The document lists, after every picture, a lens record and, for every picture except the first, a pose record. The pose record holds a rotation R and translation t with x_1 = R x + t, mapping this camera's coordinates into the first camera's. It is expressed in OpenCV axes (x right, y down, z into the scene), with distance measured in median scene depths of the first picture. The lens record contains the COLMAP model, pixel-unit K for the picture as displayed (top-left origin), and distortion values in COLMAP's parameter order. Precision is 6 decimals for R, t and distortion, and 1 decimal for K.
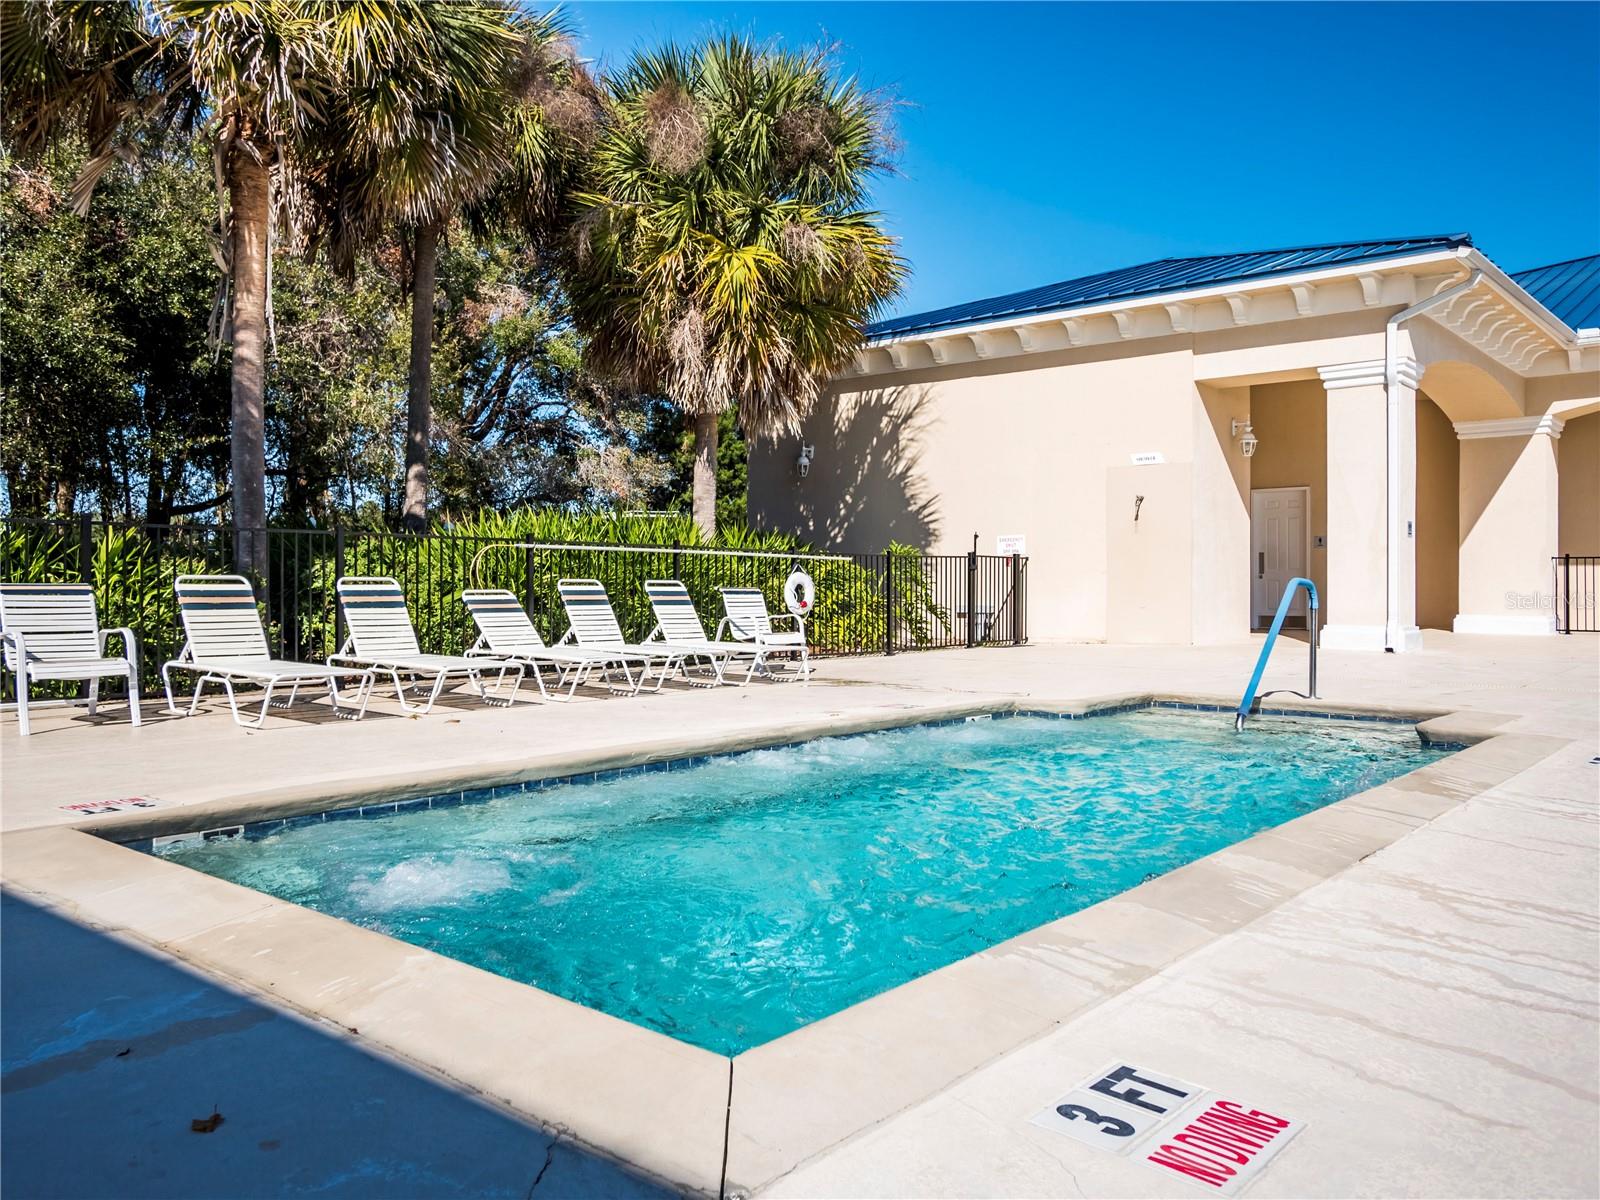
lens RADIAL K [[1231.1, 0, 800.0], [0, 1231.1, 600.0], [0, 0, 1]] dist [-0.001774, 0.014217]
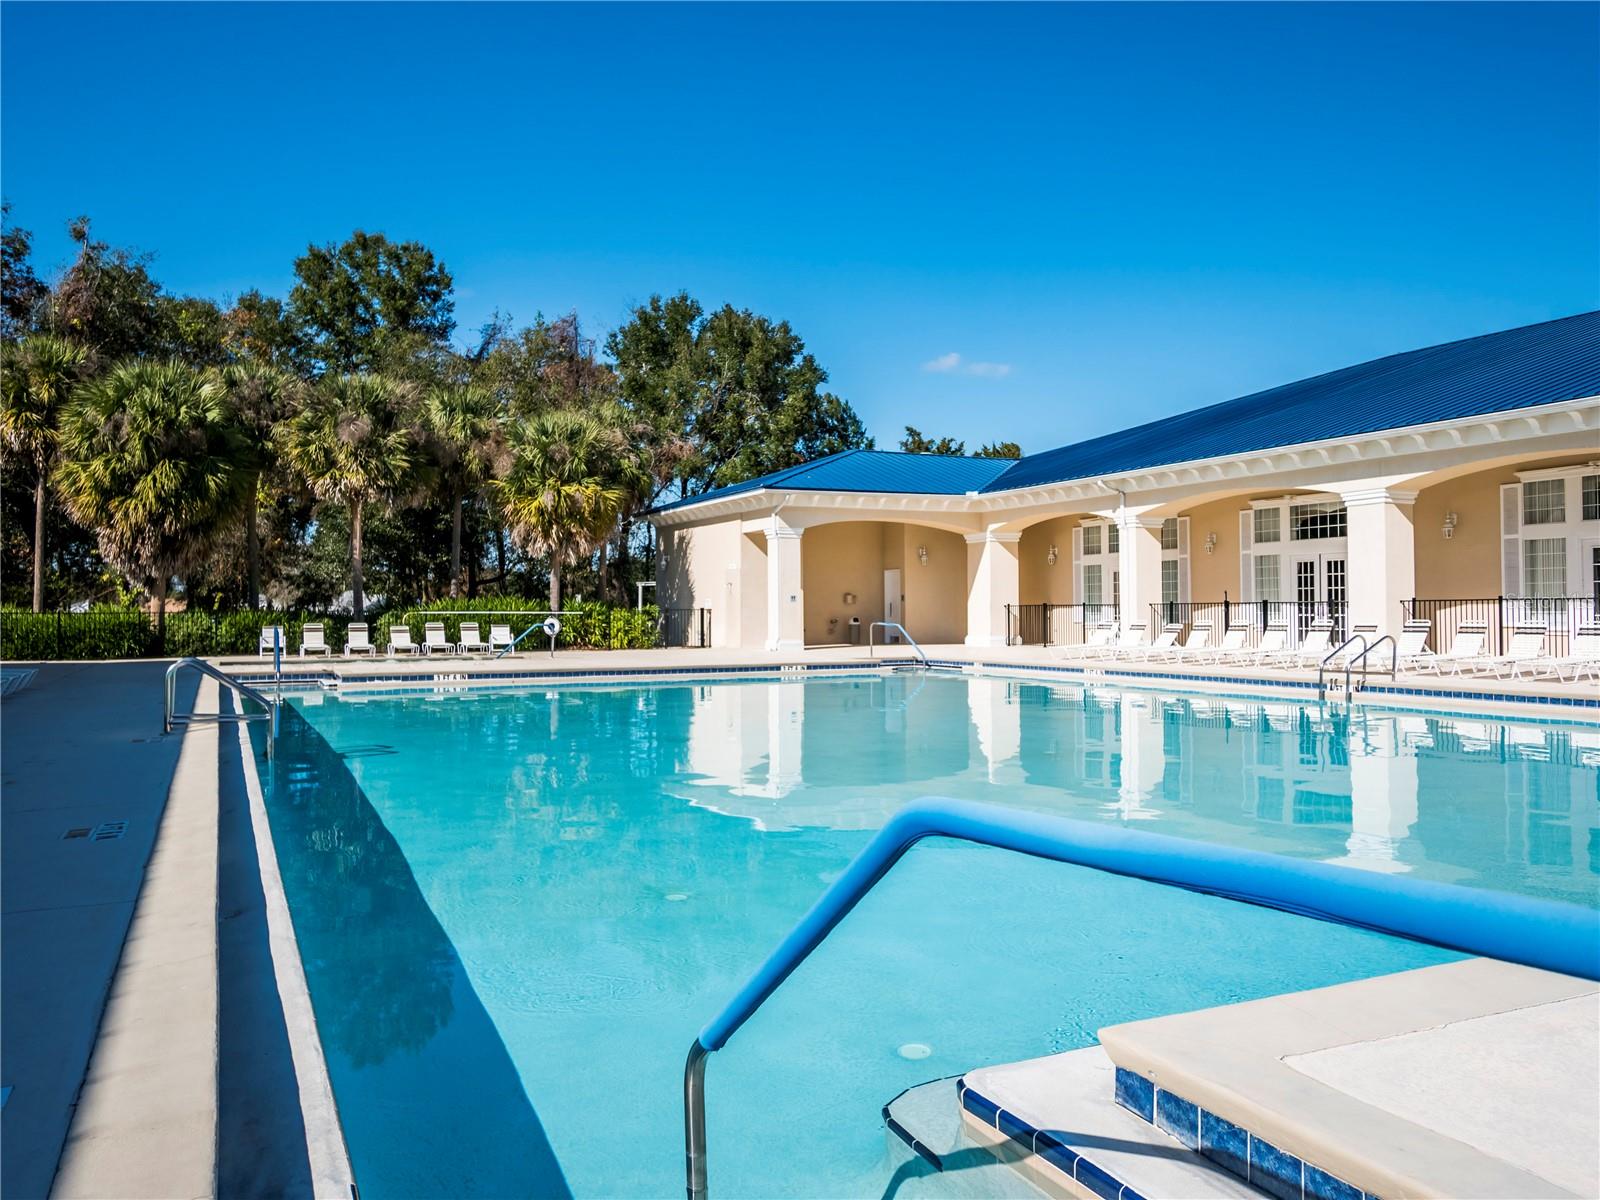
lens RADIAL K [[1231.1, 0, 800.0], [0, 1231.1, 600.0], [0, 0, 1]] dist [-0.001774, 0.014217]
pose [[0.911337, -0.009214, -0.411558, 1.291599], [0.001731, 0.999826, -0.018552, -0.009448], [0.411658, 0.016195, 0.911195, -0.992024]]
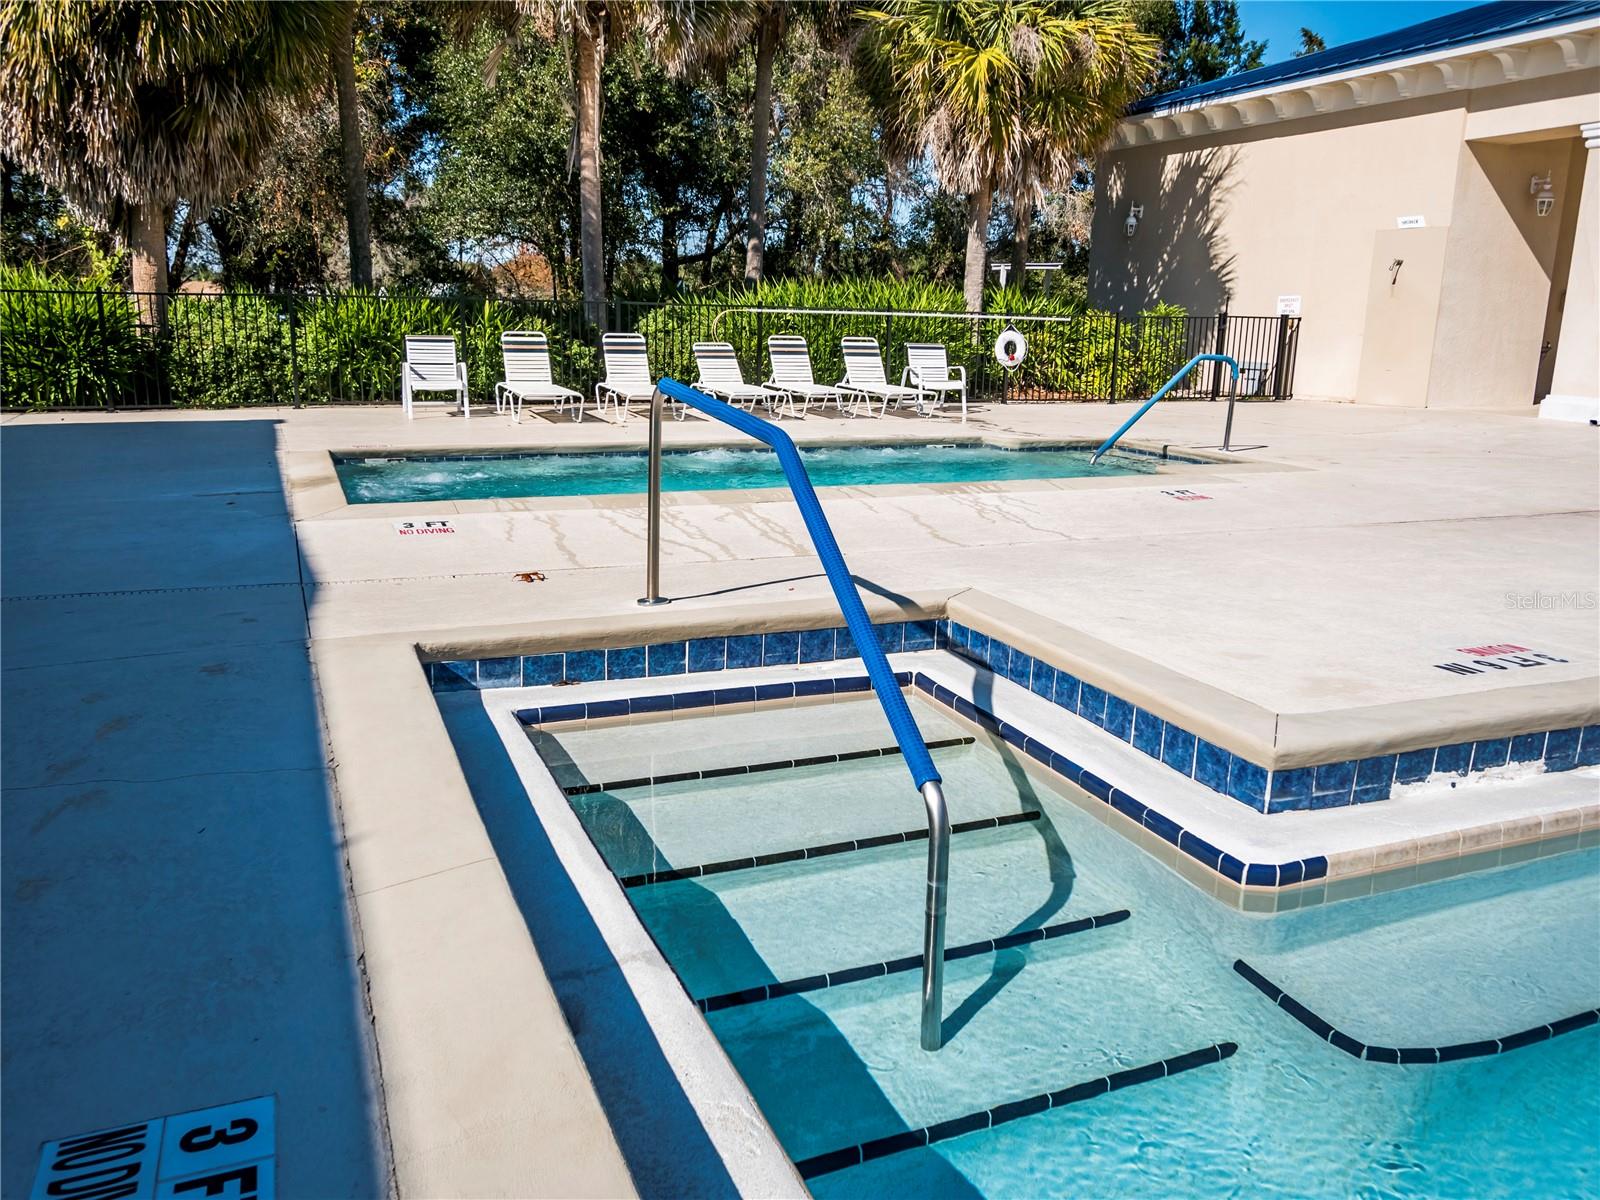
lens RADIAL K [[1231.1, 0, 800.0], [0, 1231.1, 600.0], [0, 0, 1]] dist [-0.001774, 0.014217]
pose [[0.894908, 0.118242, -0.430301, 0.294920], [-0.024810, 0.975949, 0.216582, -0.017030], [0.445561, -0.183145, 0.876318, -0.171376]]
